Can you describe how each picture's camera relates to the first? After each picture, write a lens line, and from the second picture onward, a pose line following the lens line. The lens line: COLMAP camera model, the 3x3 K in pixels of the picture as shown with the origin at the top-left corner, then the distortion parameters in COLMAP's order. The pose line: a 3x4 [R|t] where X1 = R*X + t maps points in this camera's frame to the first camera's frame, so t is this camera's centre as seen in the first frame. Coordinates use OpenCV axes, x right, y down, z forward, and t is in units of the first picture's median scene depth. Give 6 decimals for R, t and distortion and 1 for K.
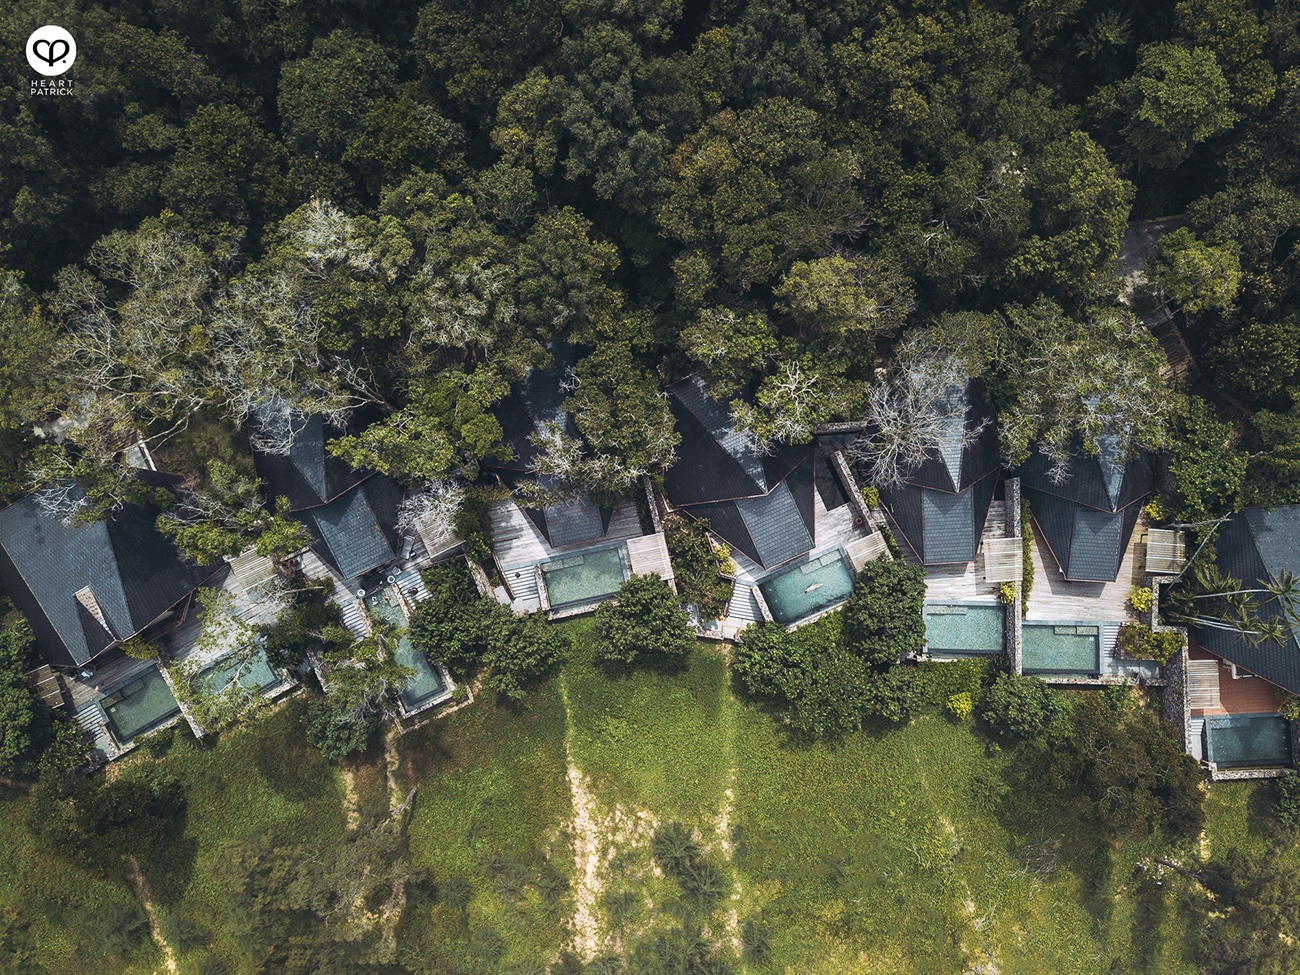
lens RADIAL K [[986.7, 0, 671.9], [0, 986.7, 541.6], [0, 0, 1]] dist [0.002215, -0.004409]
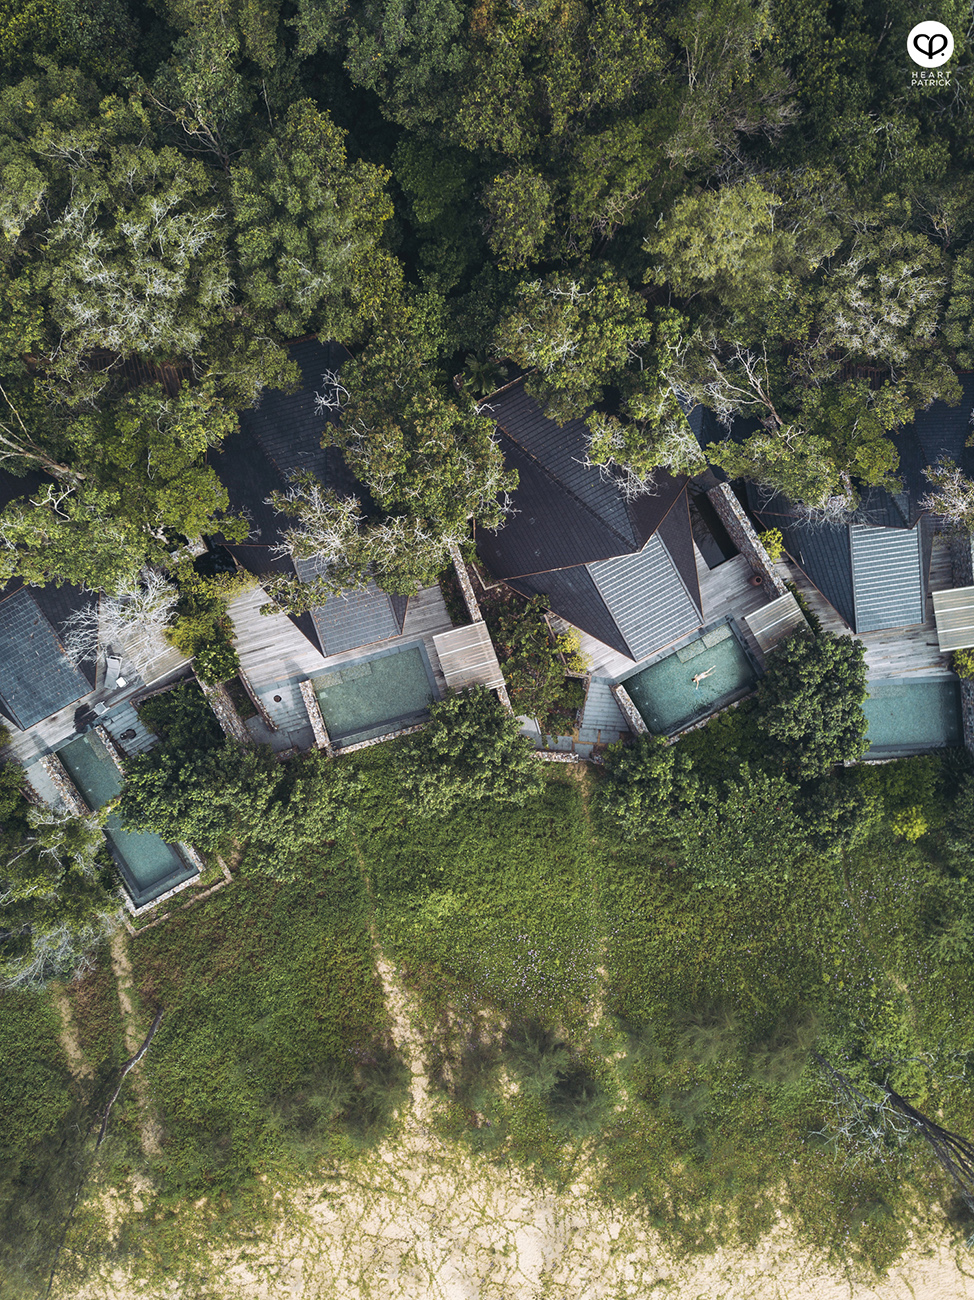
lens RADIAL K [[975.7, 0, 487.0], [0, 975.7, 650.0], [0, 0, 1]] dist [0.010959, -0.005365]
pose [[0.994722, -0.085359, 0.056935, -0.055960], [0.081667, 0.994584, 0.064294, -0.038595], [-0.062115, -0.059305, 0.996305, 0.370101]]
